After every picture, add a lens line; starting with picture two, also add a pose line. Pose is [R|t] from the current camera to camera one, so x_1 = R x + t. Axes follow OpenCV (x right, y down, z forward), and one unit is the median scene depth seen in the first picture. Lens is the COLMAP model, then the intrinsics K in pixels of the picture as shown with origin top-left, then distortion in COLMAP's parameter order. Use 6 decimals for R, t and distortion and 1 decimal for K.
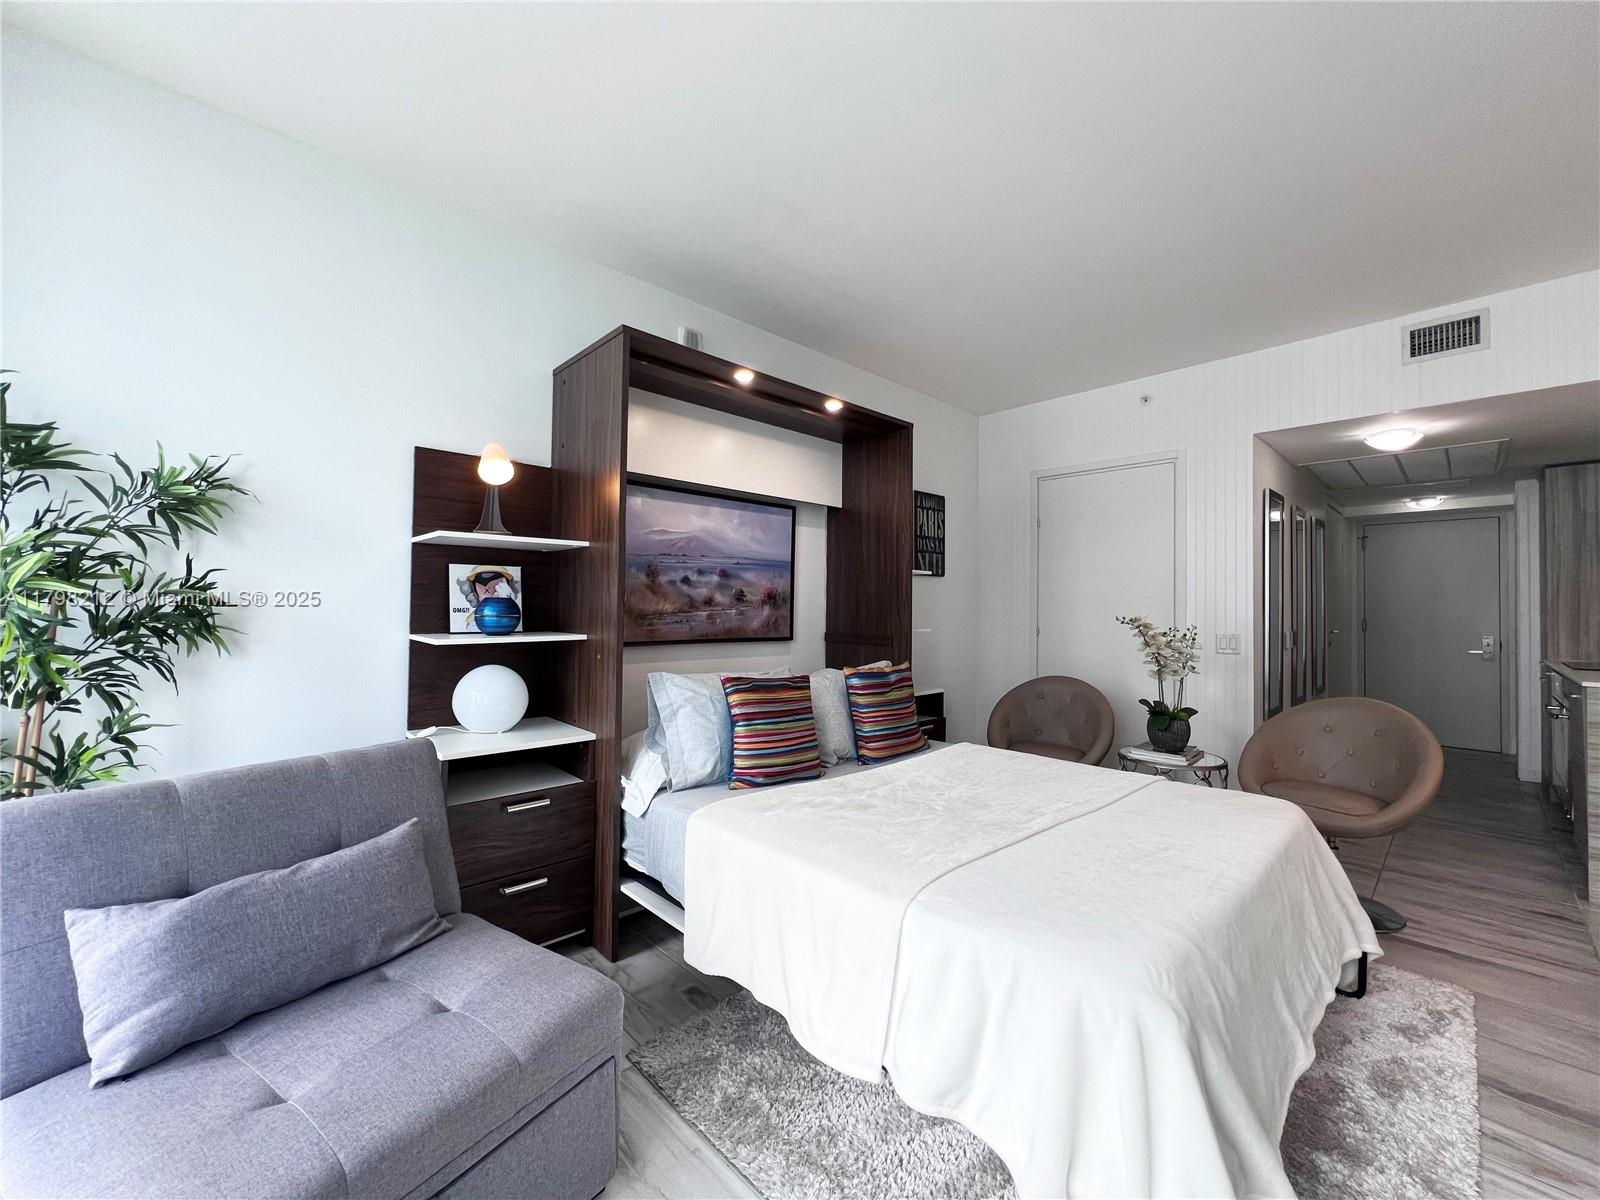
lens RADIAL K [[638.0, 0, 794.6], [0, 638.0, 595.1], [0, 0, 1]] dist [-0.001072, -0.000030]
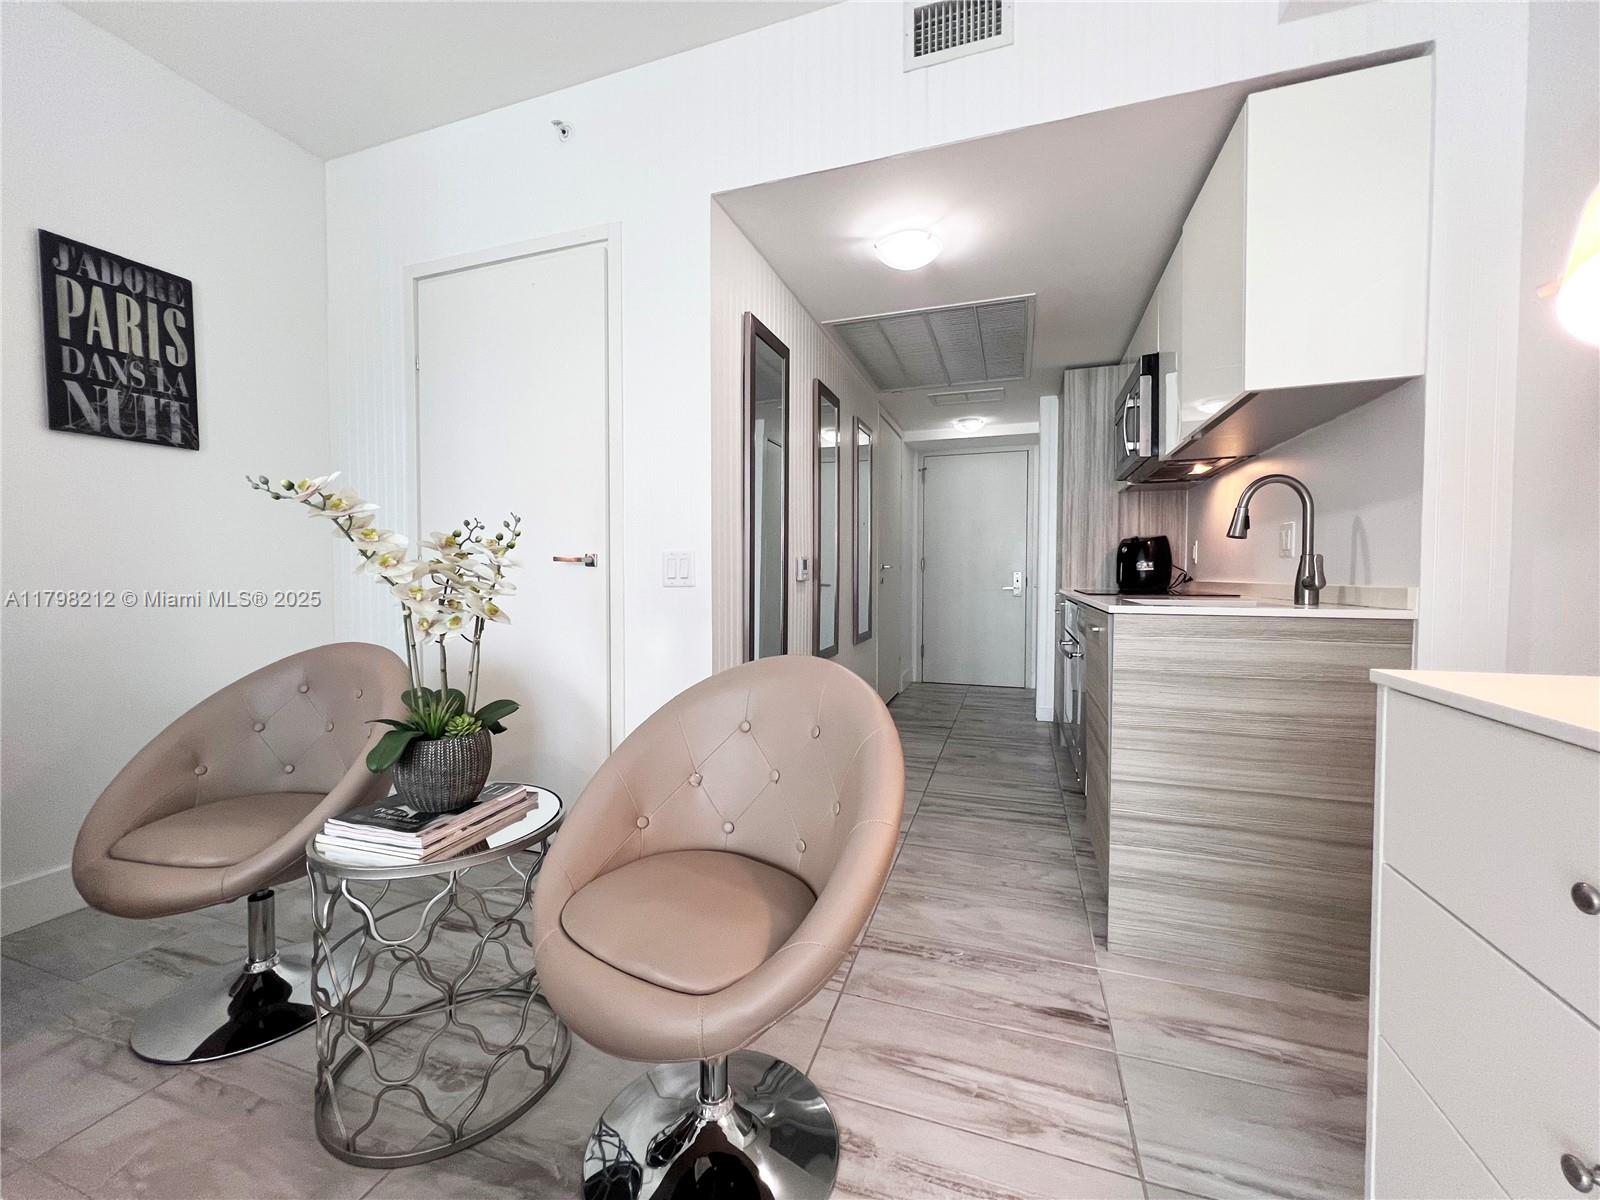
lens RADIAL K [[638.0, 0, 795.7], [0, 638.0, 595.9], [0, 0, 1]] dist [-0.001072, -0.000030]
pose [[0.885922, -0.028975, 0.462929, 0.627388], [0.002014, 0.998278, 0.058630, 0.082596], [-0.463830, -0.051009, 0.884454, 0.547508]]
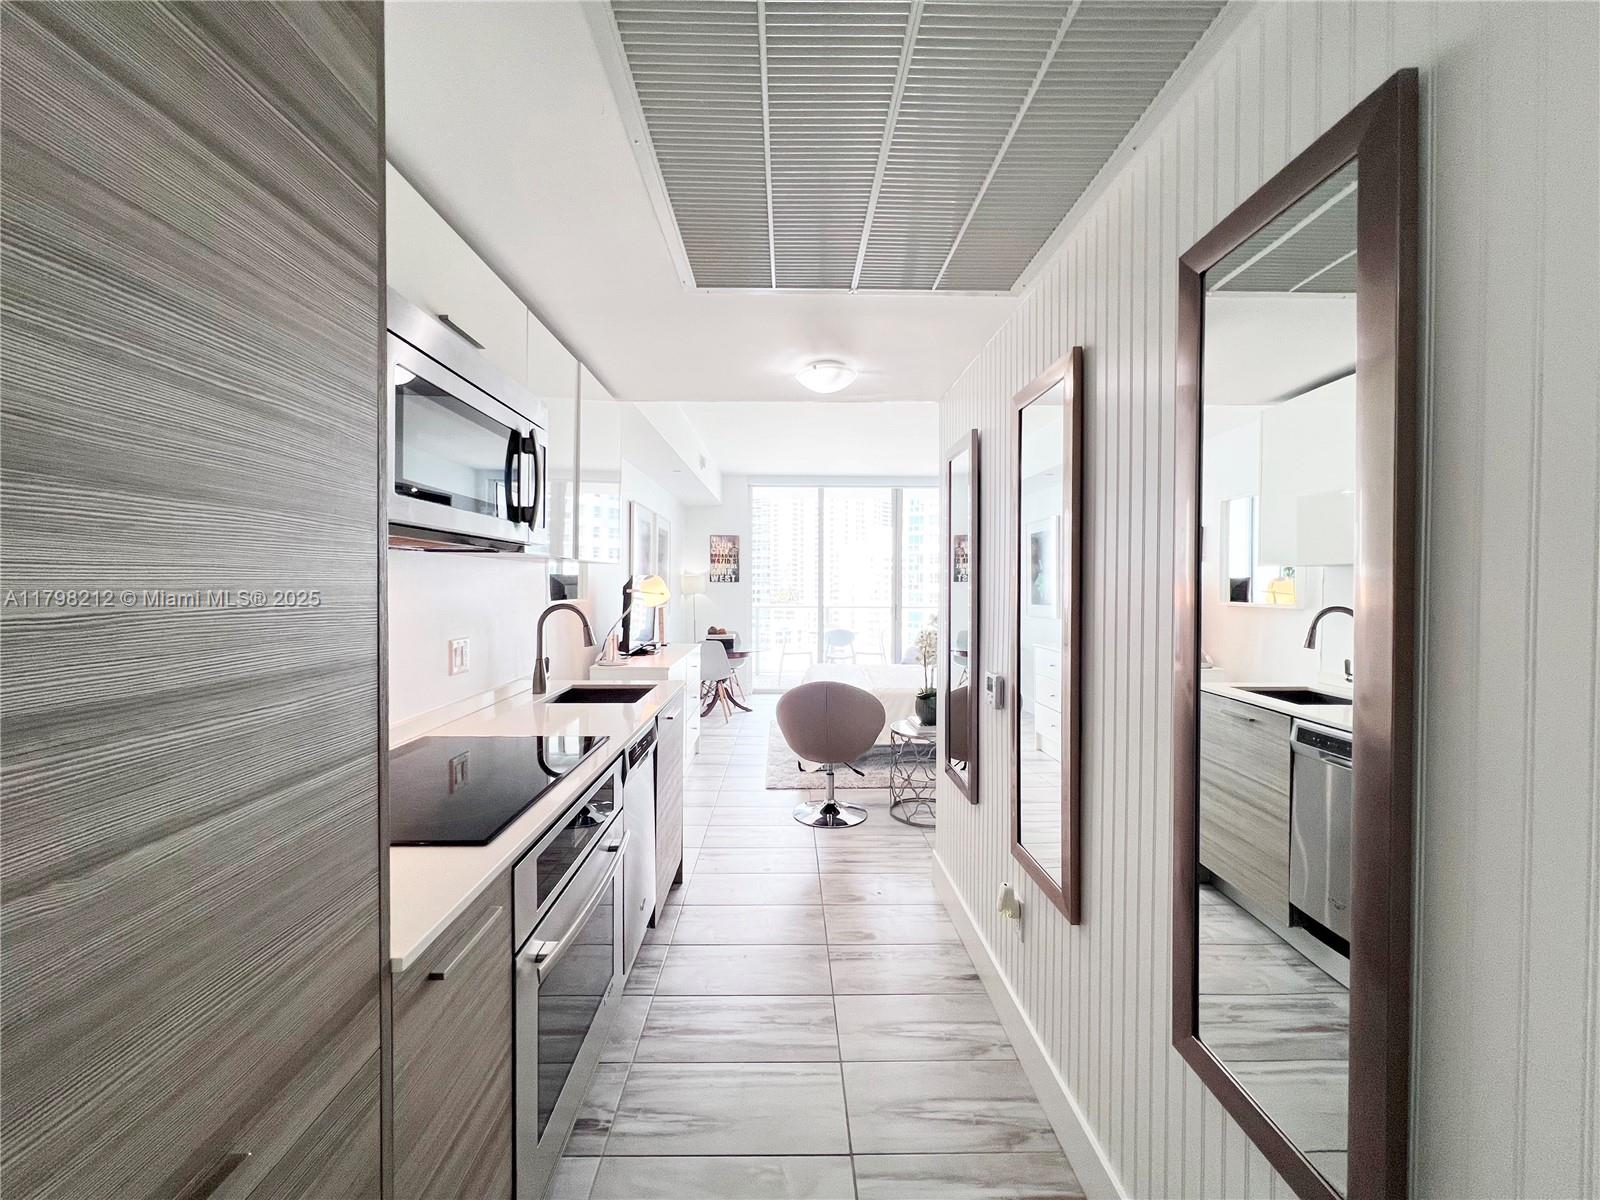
lens RADIAL K [[641.5, 0, 796.0], [0, 641.5, 592.6], [0, 0, 1]] dist [-0.003306, 0.001022]
pose [[-0.674517, -0.004697, -0.738245, 1.764170], [0.000976, 0.999973, -0.007254, -0.005112], [0.738259, -0.005613, -0.674494, 1.725728]]
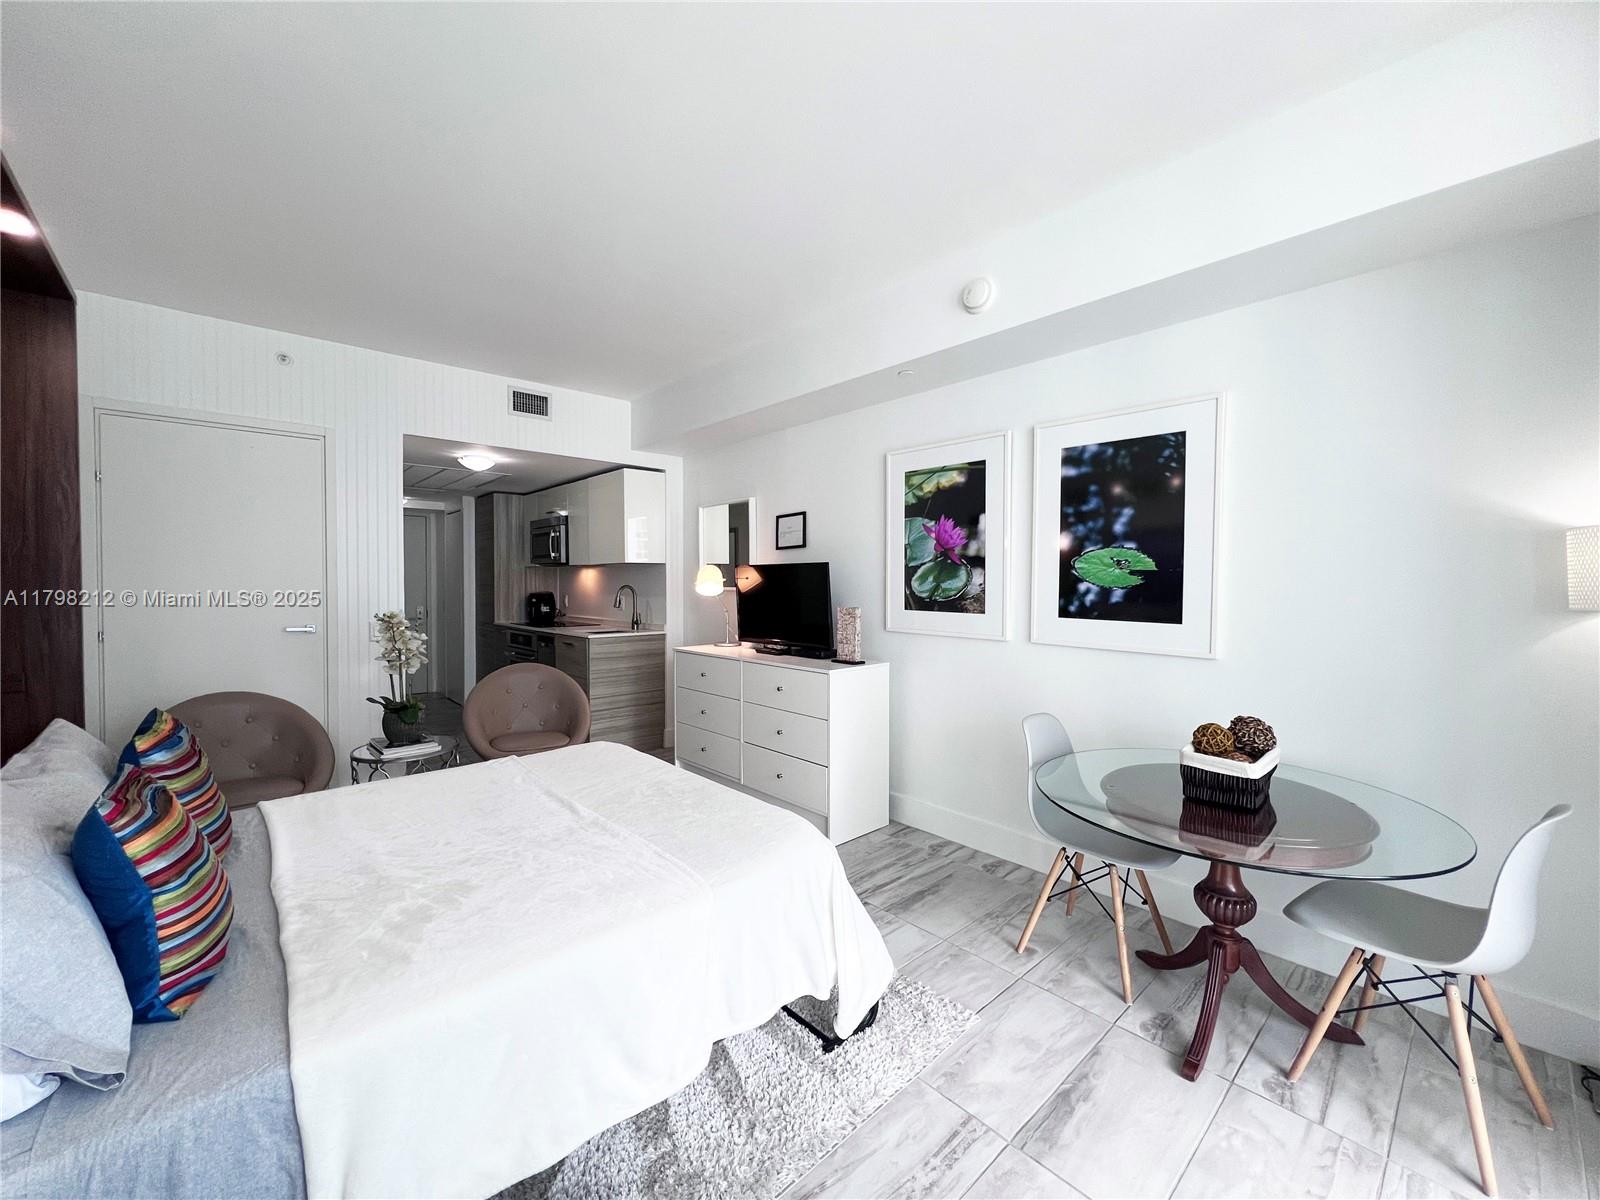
lens RADIAL K [[641.5, 0, 795.0], [0, 641.5, 592.7], [0, 0, 1]] dist [-0.003306, 0.001022]
pose [[0.021520, -0.029977, 0.999319, -0.427302], [-0.020135, 0.999335, 0.030411, -0.038436], [-0.999566, -0.020776, 0.020902, 0.380833]]
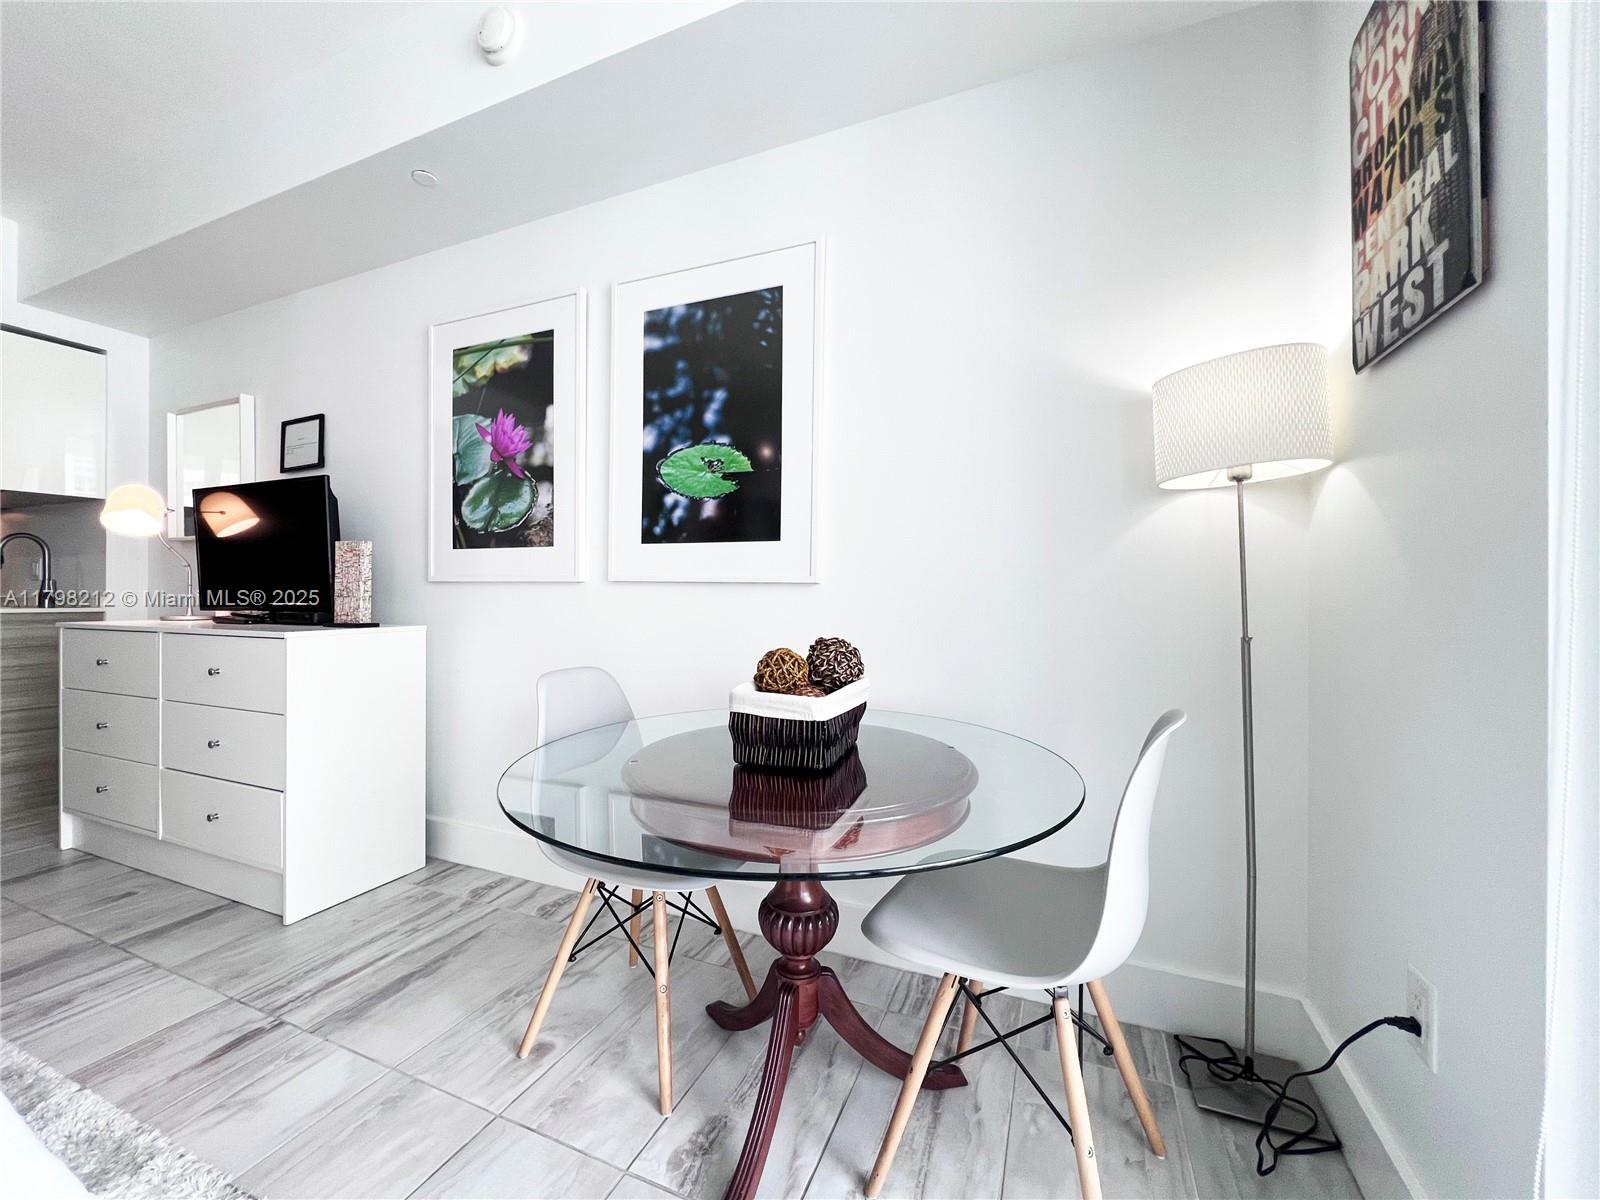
lens RADIAL K [[641.5, 0, 794.6], [0, 641.5, 593.7], [0, 0, 1]] dist [-0.003306, 0.001022]
pose [[-0.400090, -0.011405, 0.916405, -0.165330], [-0.026755, 0.999642, 0.000760, 0.069358], [-0.916085, -0.024214, -0.400251, 0.129987]]
